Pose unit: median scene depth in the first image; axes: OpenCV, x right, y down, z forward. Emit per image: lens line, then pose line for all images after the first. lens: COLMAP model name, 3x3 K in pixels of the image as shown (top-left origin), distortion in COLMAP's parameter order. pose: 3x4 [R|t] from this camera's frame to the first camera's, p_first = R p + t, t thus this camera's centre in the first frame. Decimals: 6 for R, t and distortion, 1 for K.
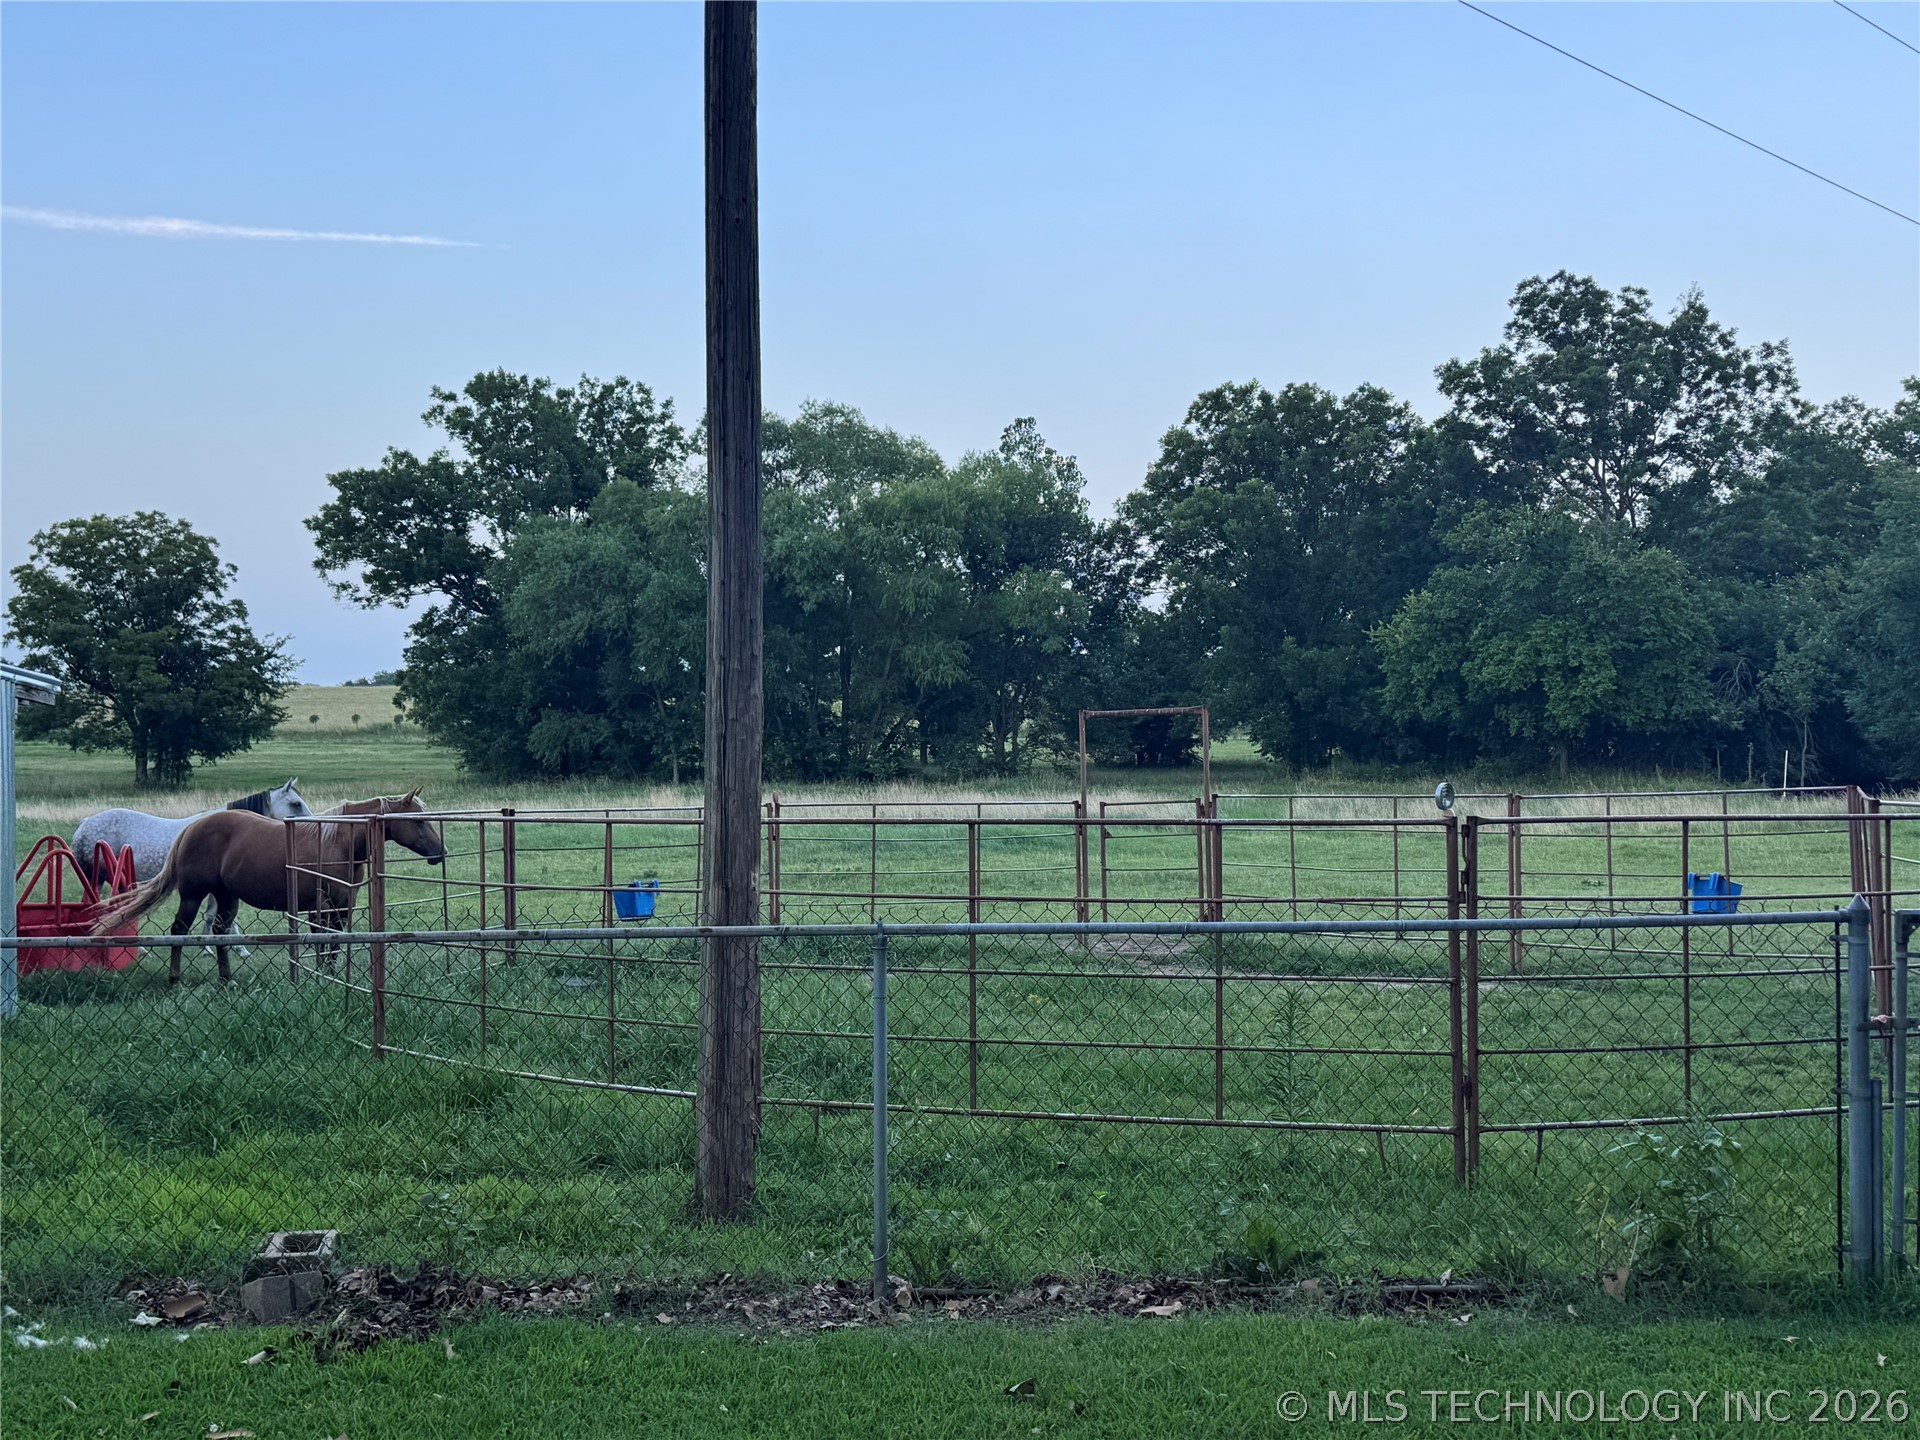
lens RADIAL K [[2159.5, 0, 969.0], [0, 2159.5, 726.3], [0, 0, 1]] dist [0.258414, -0.597878]
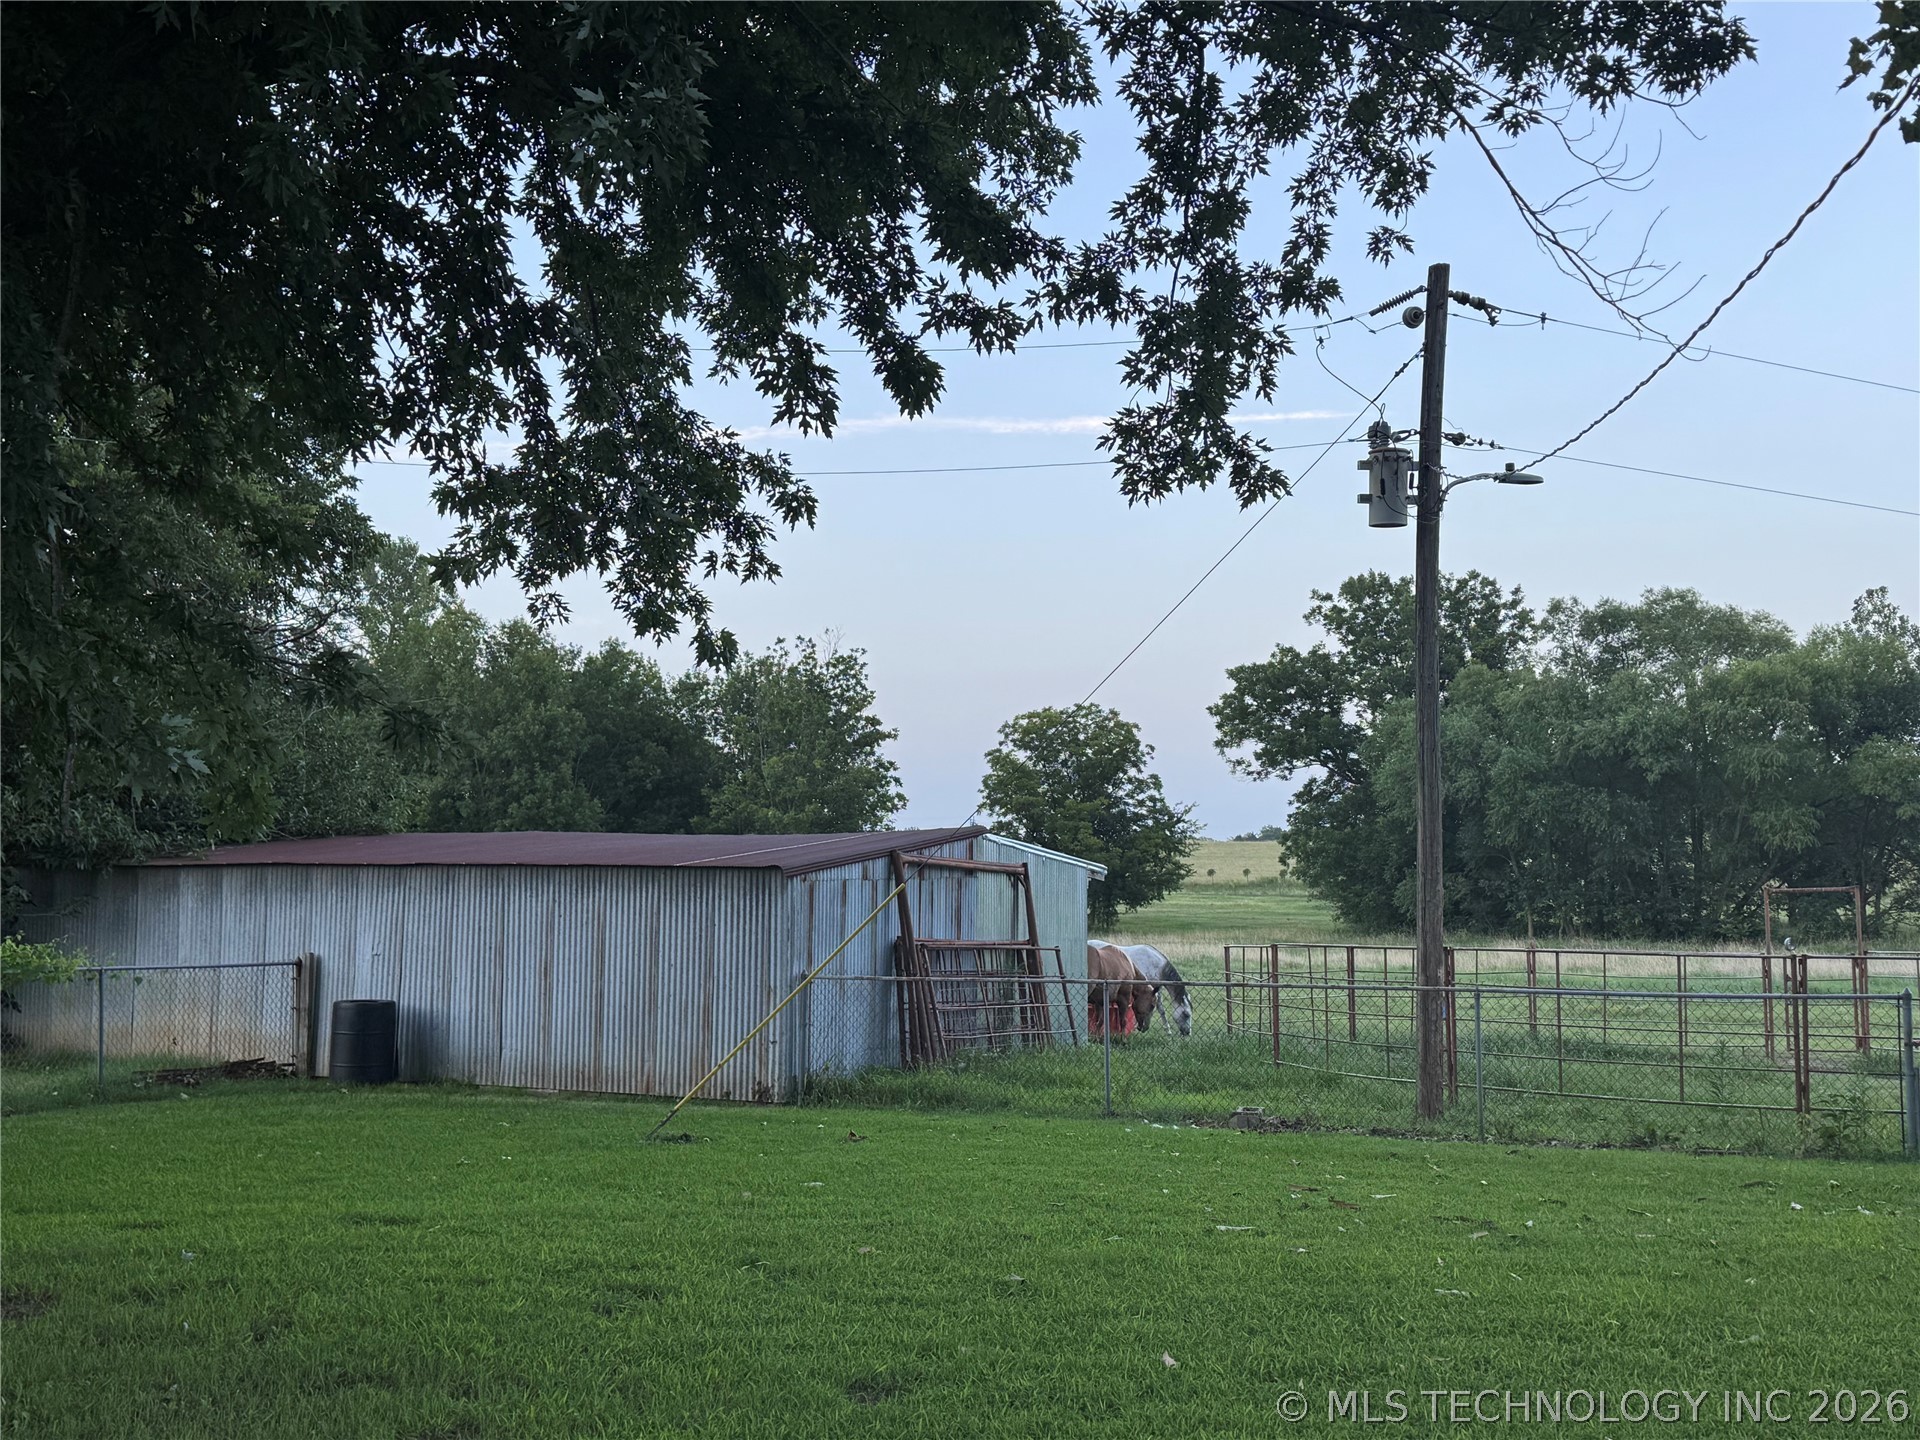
lens RADIAL K [[2159.5, 0, 969.0], [0, 2159.5, 726.3], [0, 0, 1]] dist [0.258414, -0.597878]
pose [[0.921831, -0.019400, -0.387107, 0.034936], [-0.007594, 0.997651, -0.068083, -0.002739], [0.387519, 0.065700, 0.919518, -0.135099]]
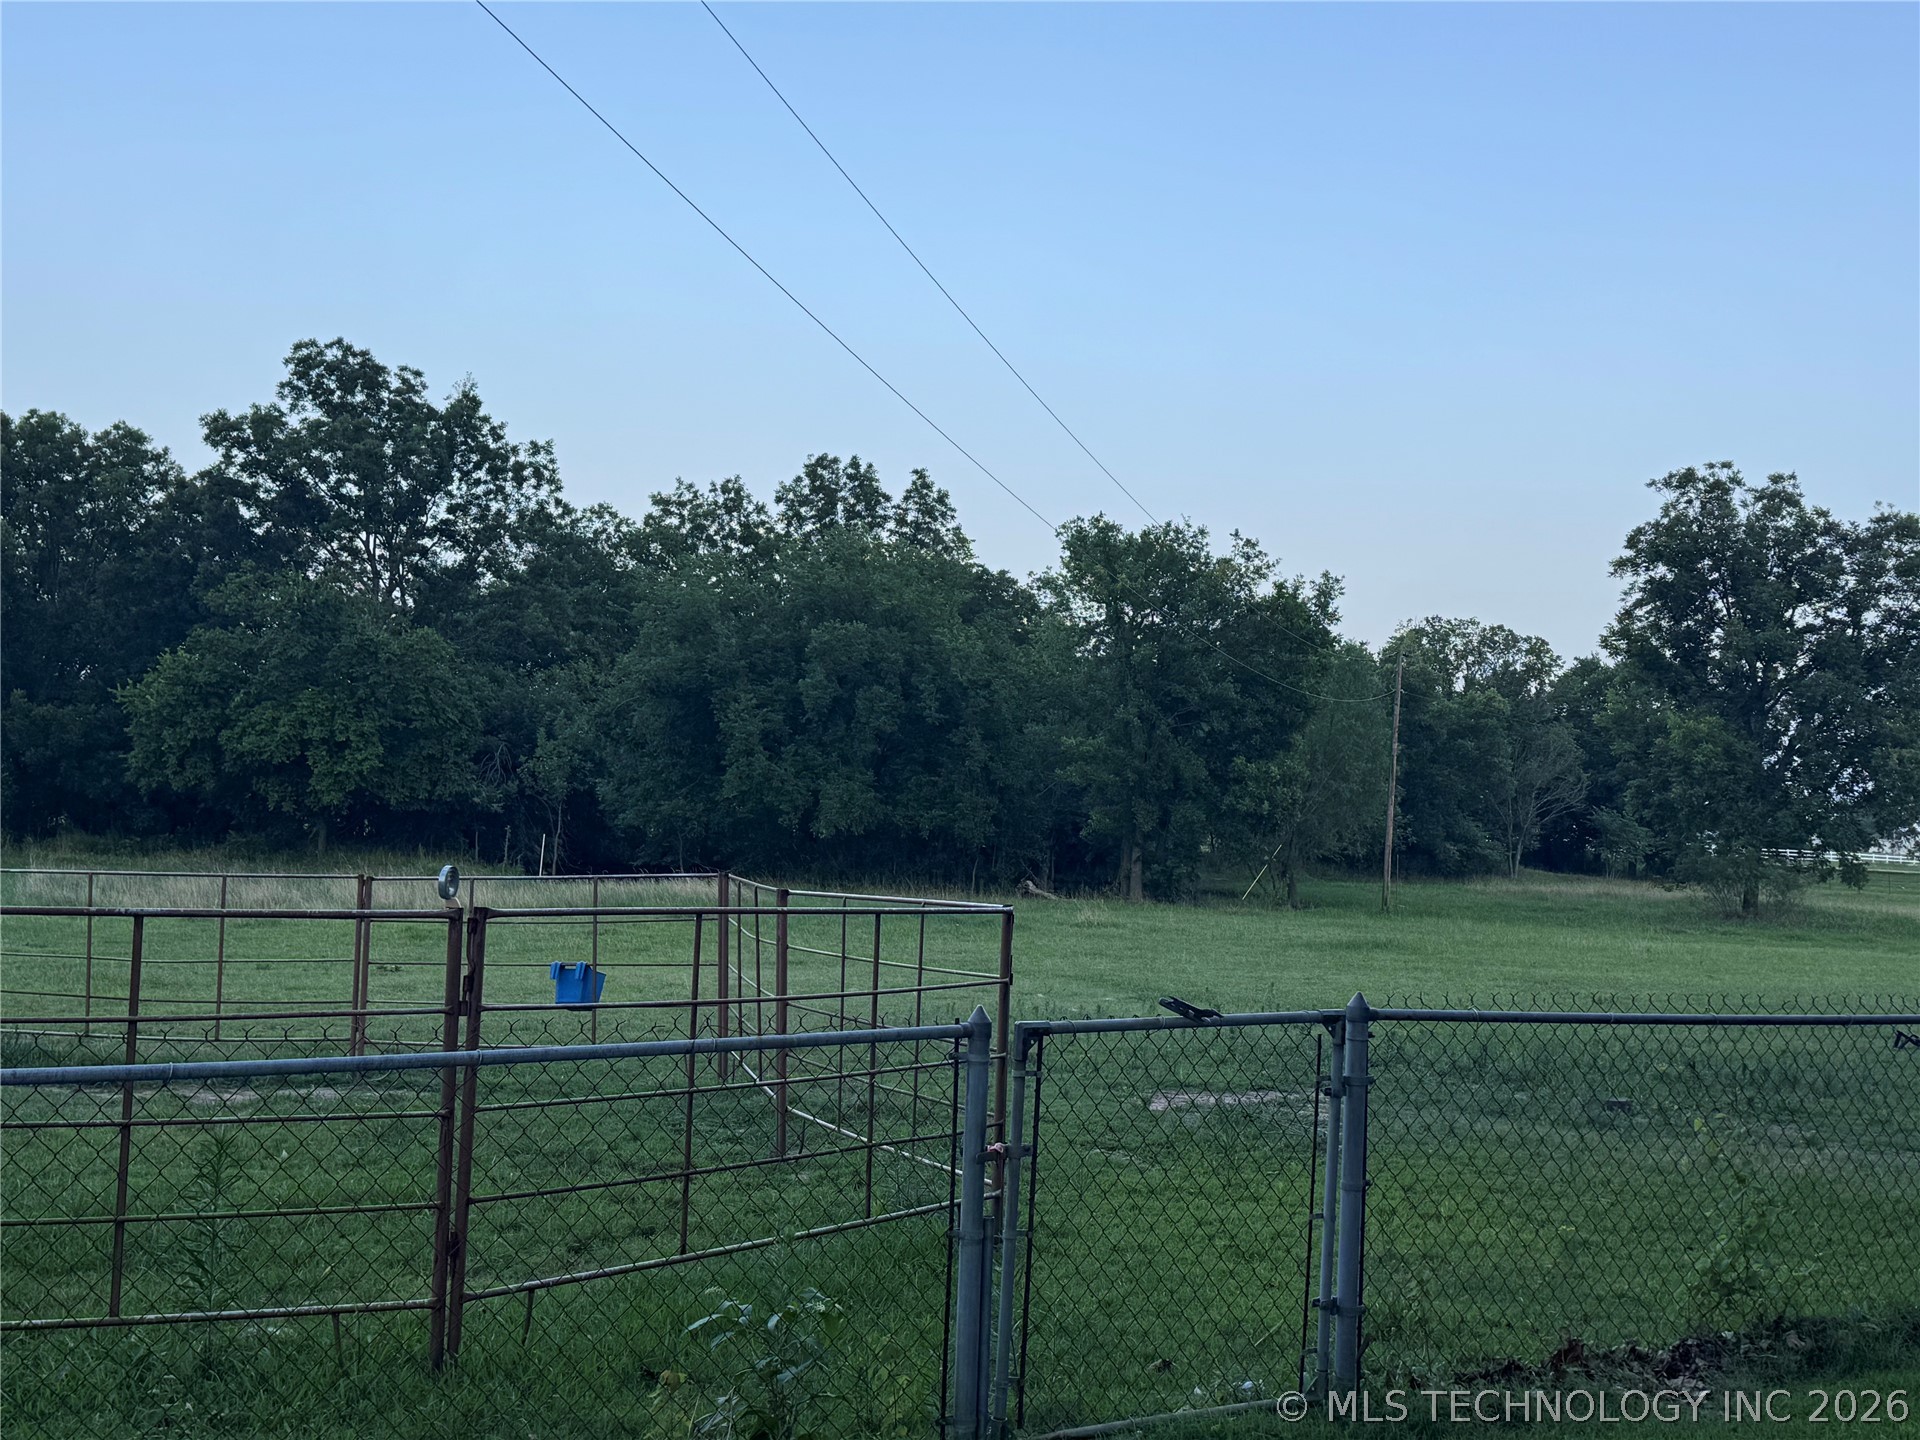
lens RADIAL K [[2159.5, 0, 969.0], [0, 2159.5, 726.3], [0, 0, 1]] dist [0.258414, -0.597878]
pose [[0.844513, 0.061246, 0.532021, -0.006039], [-0.042378, 0.997966, -0.047616, 0.000535], [-0.533855, 0.017666, 0.845391, 0.023537]]
